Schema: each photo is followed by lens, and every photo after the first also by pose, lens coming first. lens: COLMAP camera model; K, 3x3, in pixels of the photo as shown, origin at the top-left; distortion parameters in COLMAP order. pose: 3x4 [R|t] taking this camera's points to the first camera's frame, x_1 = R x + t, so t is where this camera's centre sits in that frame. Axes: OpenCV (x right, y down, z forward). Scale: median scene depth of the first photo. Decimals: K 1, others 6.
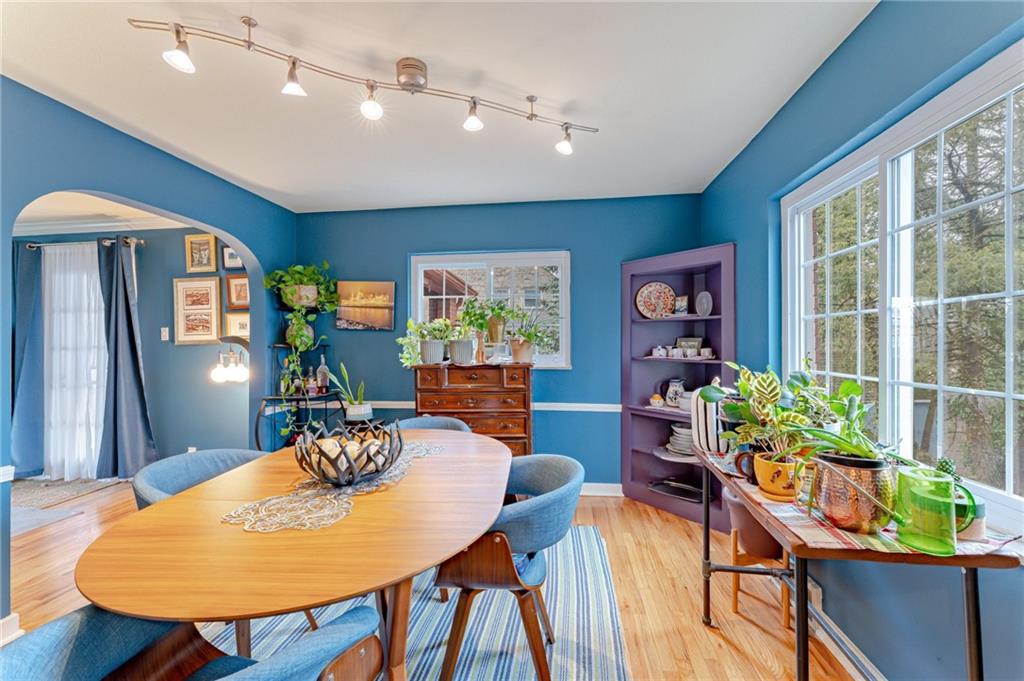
lens RADIAL K [[410.6, 0, 513.8], [0, 410.6, 344.9], [0, 0, 1]] dist [0.000045, -0.000037]
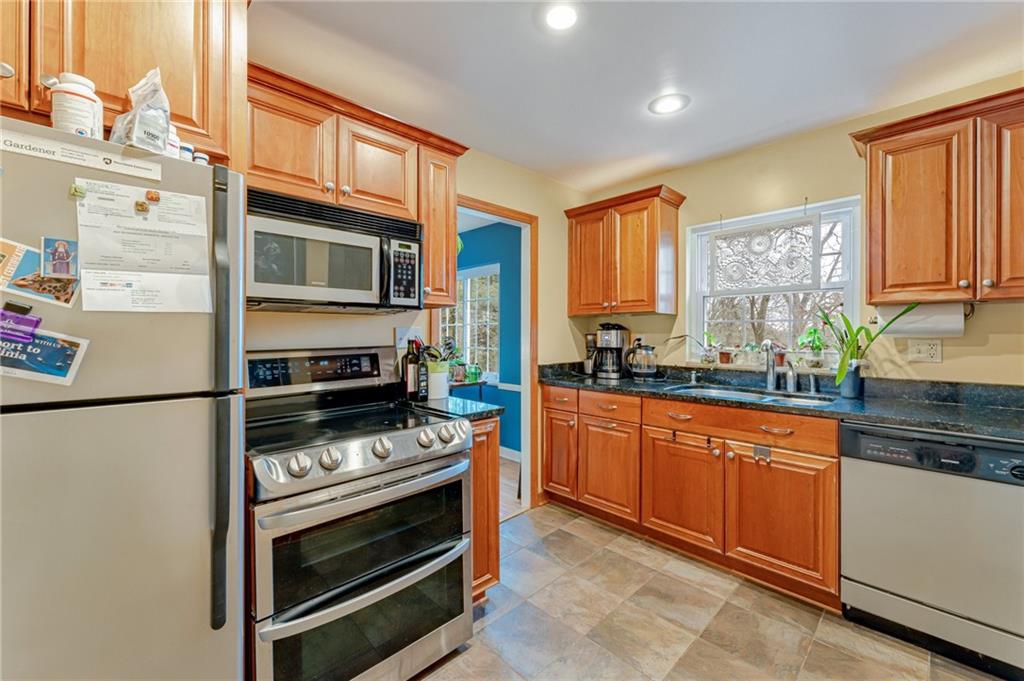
lens RADIAL K [[412.7, 0, 509.7], [0, 412.7, 335.8], [0, 0, 1]] dist [0.002622, 0.000050]
pose [[0.635588, -0.008284, 0.771984, -0.574889], [0.000181, 0.999944, 0.010581, -0.015589], [-0.772028, -0.006586, 0.635554, -0.561071]]
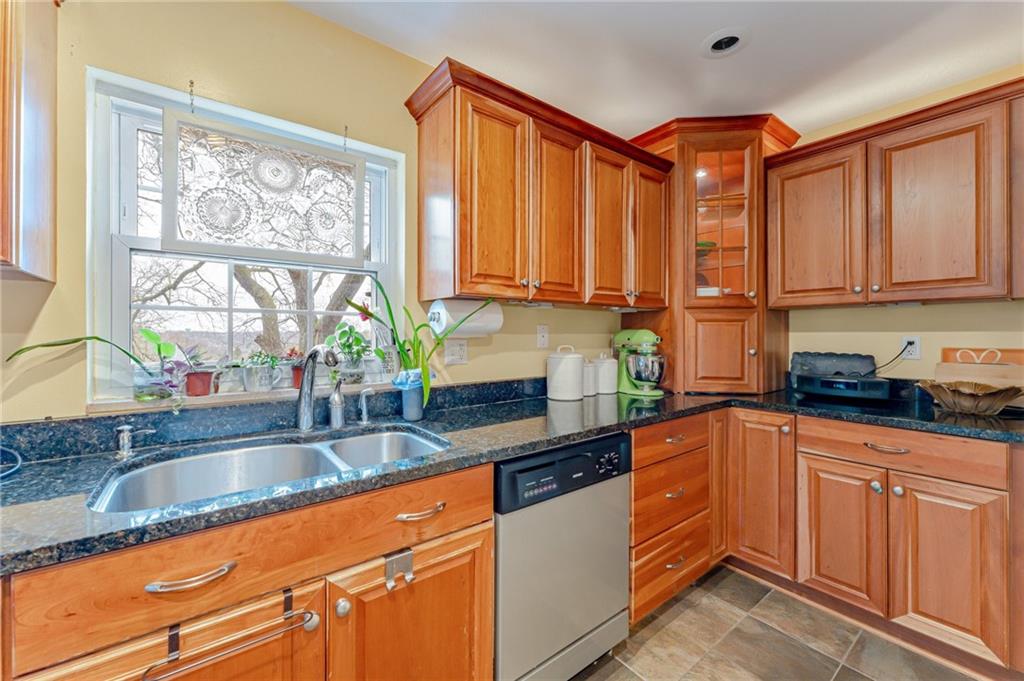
lens RADIAL K [[404.5, 0, 510.1], [0, 404.5, 334.1], [0, 0, 1]] dist [0.000126, 0.000154]
pose [[-0.688514, -0.002598, 0.725218, -0.184654], [-0.004421, 0.999990, -0.000616, -0.011674], [-0.725209, -0.003630, -0.688519, -0.335146]]
